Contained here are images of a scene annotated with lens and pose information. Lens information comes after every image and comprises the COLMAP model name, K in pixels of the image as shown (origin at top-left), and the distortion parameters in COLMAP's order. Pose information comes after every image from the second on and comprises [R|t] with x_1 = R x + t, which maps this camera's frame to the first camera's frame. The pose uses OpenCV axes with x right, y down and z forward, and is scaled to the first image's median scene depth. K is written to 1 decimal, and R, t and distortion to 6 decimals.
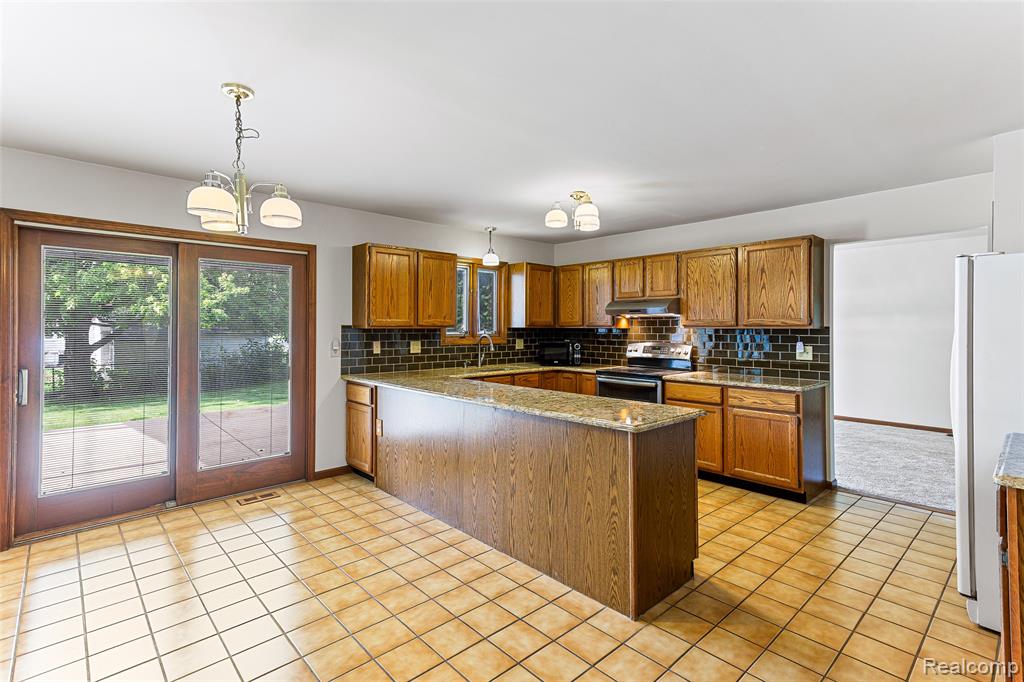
lens RADIAL K [[483.1, 0, 511.4], [0, 483.1, 325.2], [0, 0, 1]] dist [0.024922, 0.005479]
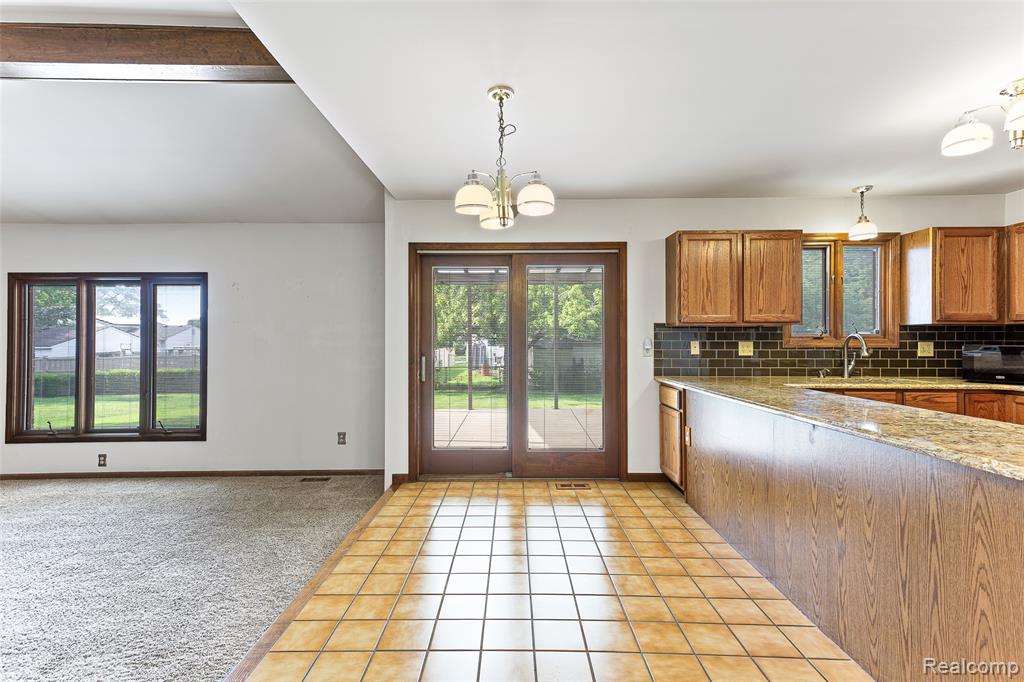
lens RADIAL K [[483.1, 0, 508.5], [0, 483.1, 334.4], [0, 0, 1]] dist [0.024922, 0.005479]
pose [[0.729035, -0.010793, -0.684392, 0.093836], [0.005174, 0.999934, -0.010258, 0.032145], [0.684457, 0.003937, 0.729042, 0.127174]]
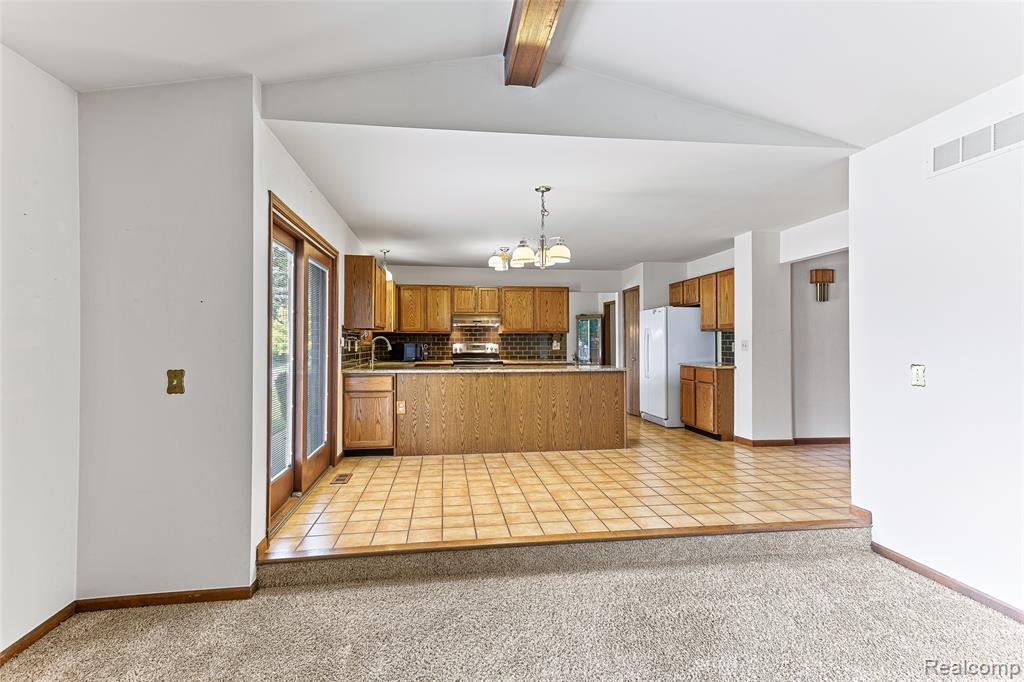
lens RADIAL K [[483.1, 0, 507.4], [0, 483.1, 338.9], [0, 0, 1]] dist [0.024922, 0.005479]
pose [[0.576146, 0.004610, 0.817334, -1.108779], [0.000310, 0.999983, -0.005859, 0.040455], [-0.817347, 0.003629, 0.576135, 0.053355]]
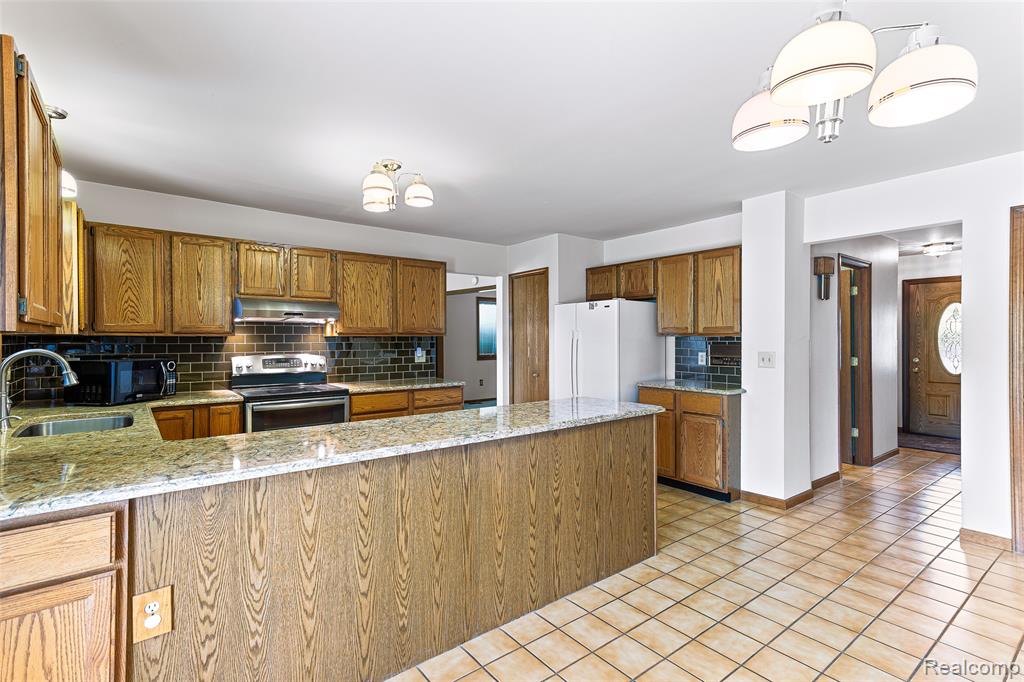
lens RADIAL K [[483.1, 0, 505.1], [0, 483.1, 341.2], [0, 0, 1]] dist [0.024922, 0.005479]
pose [[0.093178, -0.006136, 0.995631, -0.588675], [-0.001005, 0.999980, 0.006257, 0.011382], [-0.995649, -0.001584, 0.093170, 0.695117]]
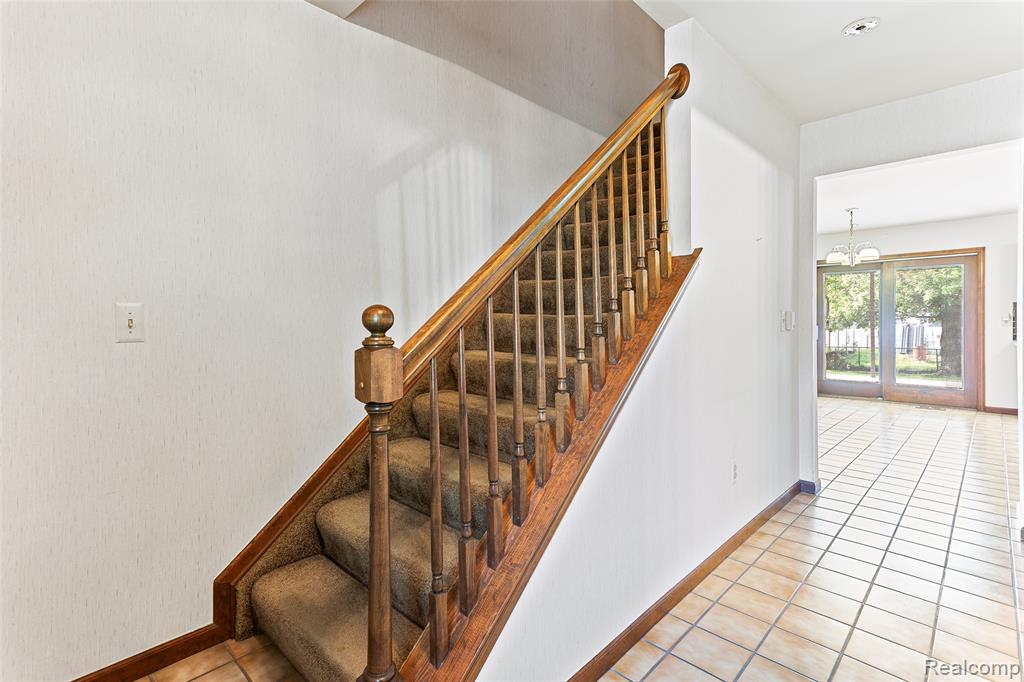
lens RADIAL K [[483.1, 0, 510.4], [0, 483.1, 320.0], [0, 0, 1]] dist [0.024922, 0.005479]
pose [[0.055456, -0.003808, -0.998454, 0.987690], [0.007100, 0.999969, -0.003420, 0.044472], [0.998436, -0.006899, 0.055482, -0.472992]]
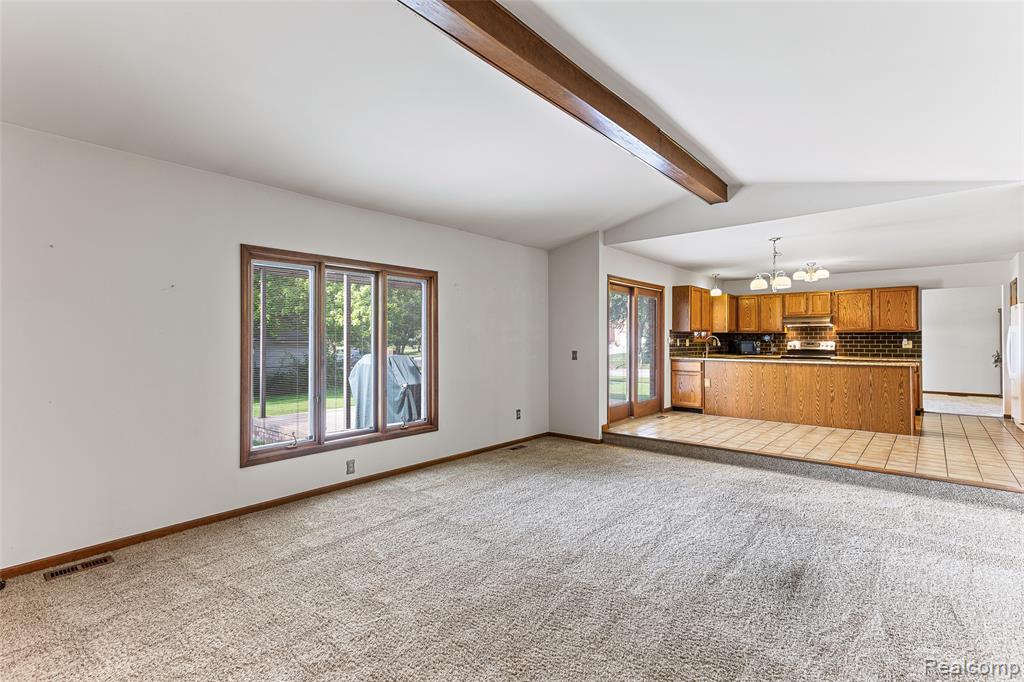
lens RADIAL K [[483.1, 0, 507.2], [0, 483.1, 337.5], [0, 0, 1]] dist [0.024922, 0.005479]
pose [[0.993189, 0.001885, 0.116496, -1.246653], [-0.001653, 0.999996, -0.002084, 0.036535], [-0.116499, 0.001877, 0.993189, -0.786671]]
